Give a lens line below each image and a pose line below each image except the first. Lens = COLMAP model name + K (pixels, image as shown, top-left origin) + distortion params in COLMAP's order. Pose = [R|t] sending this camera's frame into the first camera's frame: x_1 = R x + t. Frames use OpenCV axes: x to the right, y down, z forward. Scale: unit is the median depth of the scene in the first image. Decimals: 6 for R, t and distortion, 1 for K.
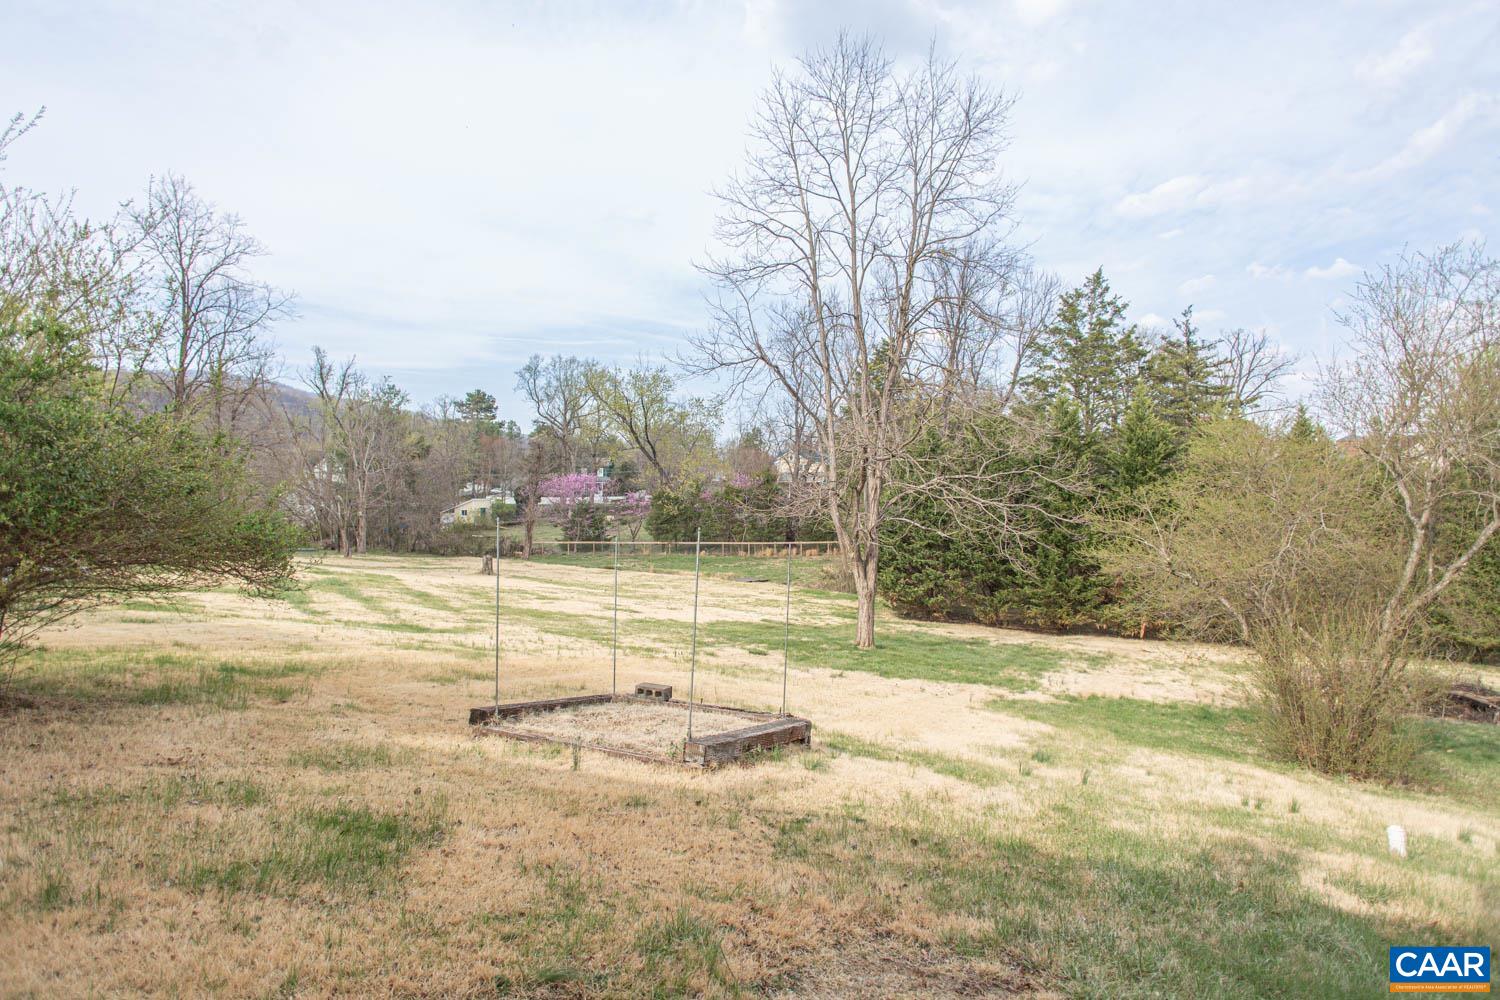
lens RADIAL K [[839.9, 0, 750.0], [0, 839.9, 500.0], [0, 0, 1]] dist [0.033073, -0.000370]
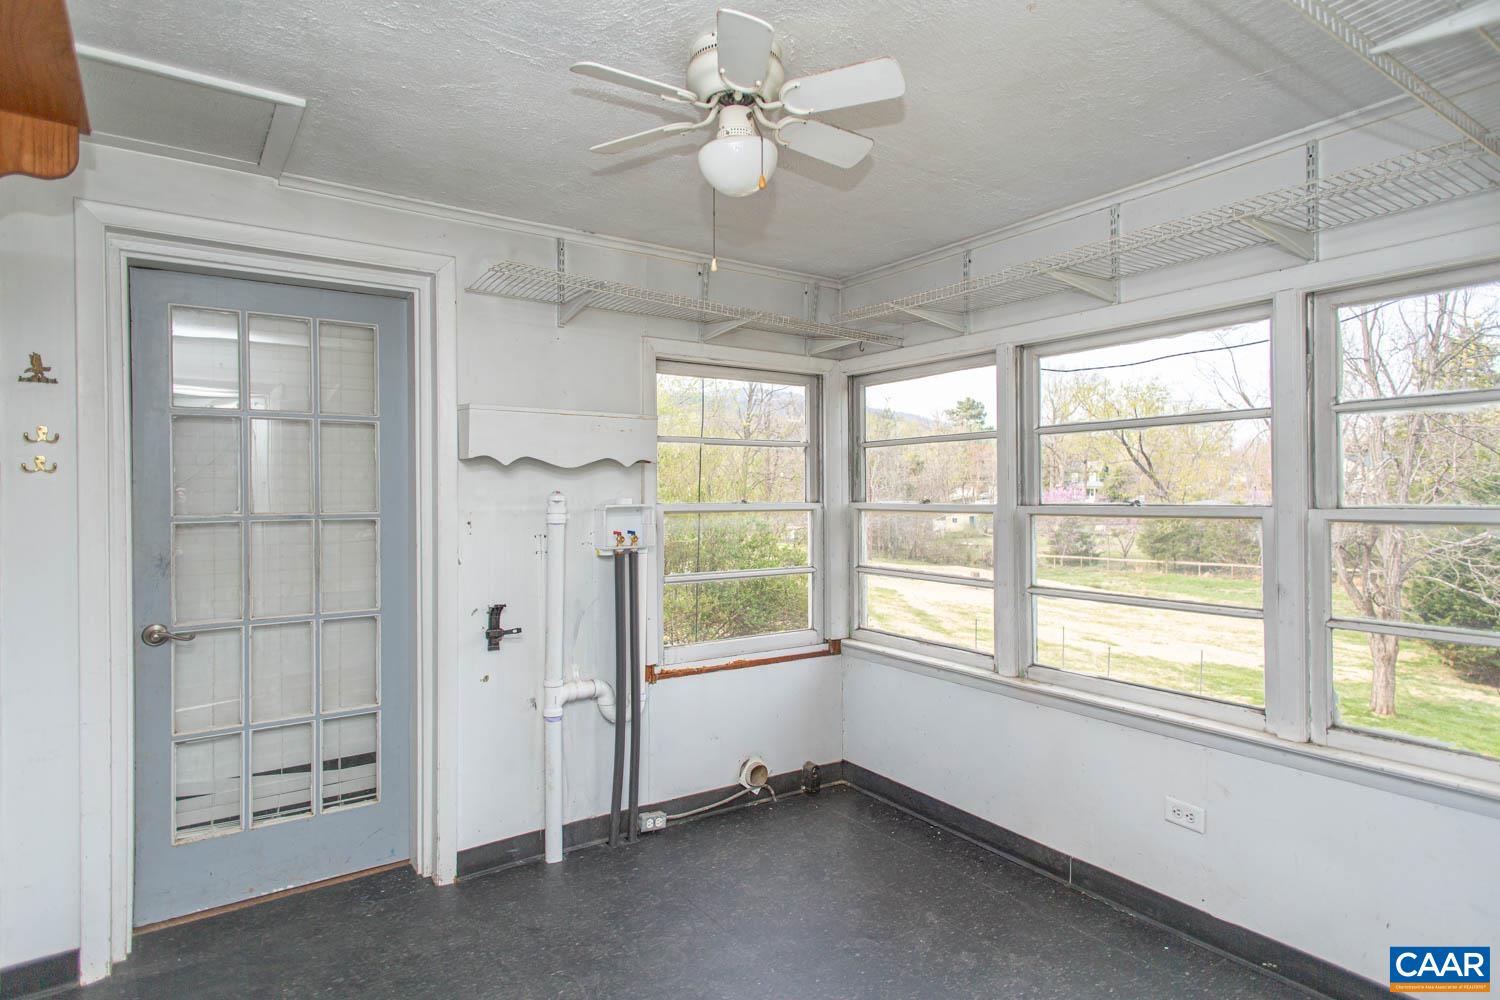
lens RADIAL K [[839.9, 0, 750.0], [0, 839.9, 500.0], [0, 0, 1]] dist [0.033073, -0.000370]
pose [[0.844484, 0.004529, -0.535562, 0.018740], [-0.002276, 0.999986, 0.004867, -0.021844], [0.535576, -0.002891, 0.844482, -0.055873]]
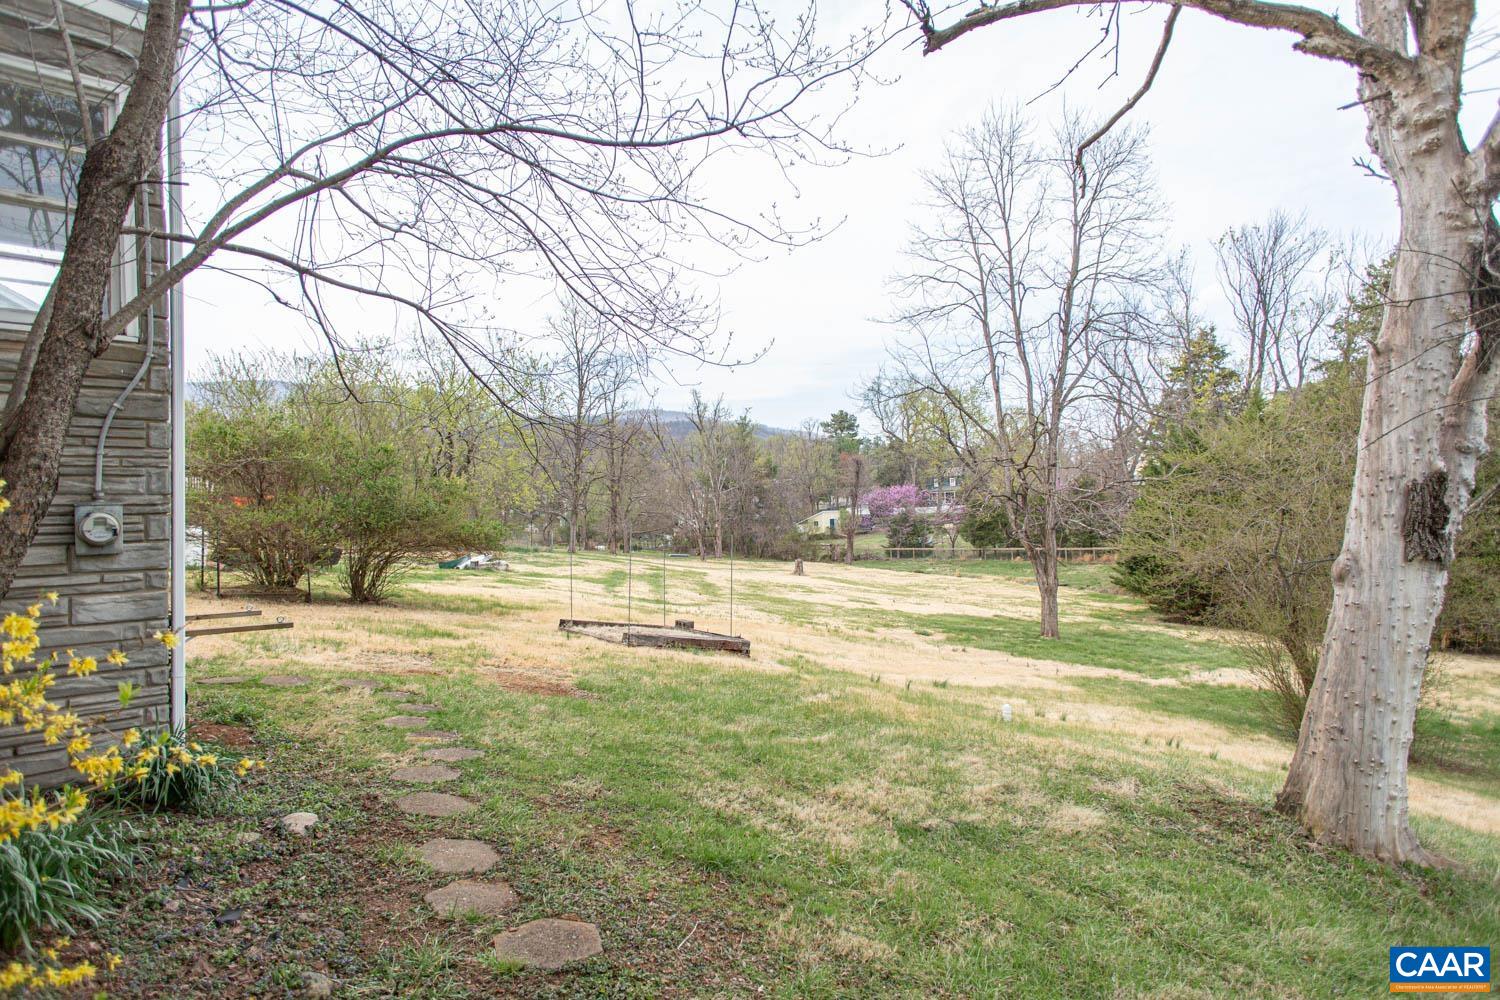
lens RADIAL K [[836.0, 0, 751.2], [0, 836.0, 494.5], [0, 0, 1]] dist [0.026222, -0.001825]
pose [[0.901040, -0.032216, -0.432539, 0.091952], [0.024374, 0.999423, -0.023664, 0.001259], [0.433051, 0.010779, 0.901305, -0.056348]]
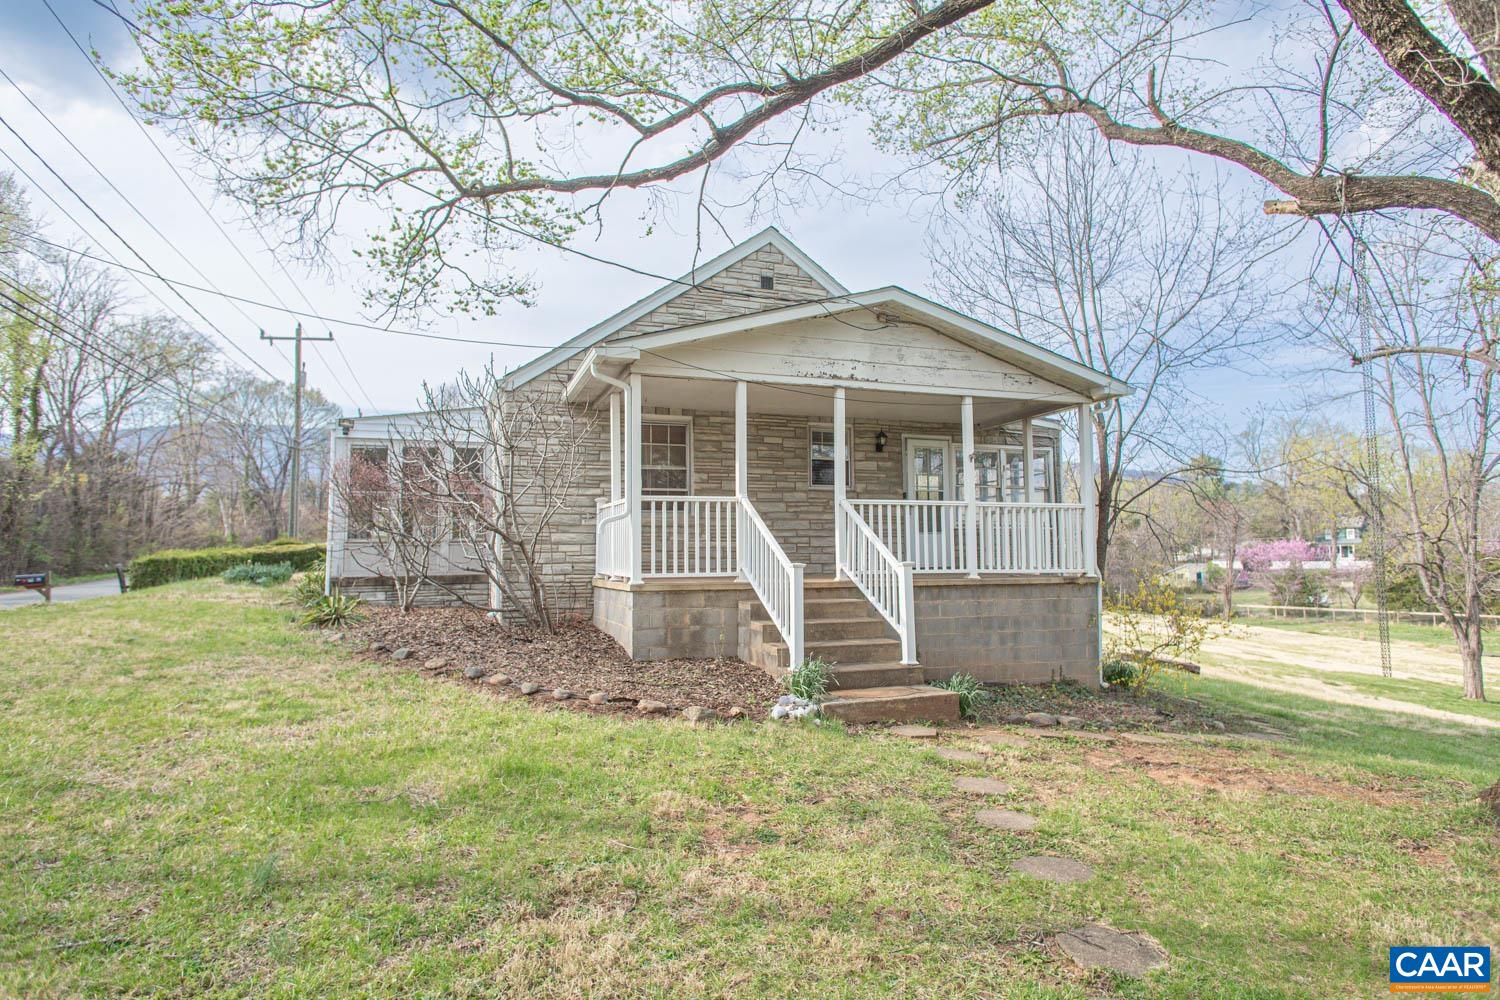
lens RADIAL K [[836.0, 0, 751.2], [0, 836.0, 494.5], [0, 0, 1]] dist [0.026222, -0.001825]
pose [[0.678193, -0.055969, -0.732749, 0.116481], [-0.002245, 0.996933, -0.078225, -0.005102], [0.734880, 0.054697, 0.675988, -0.187571]]
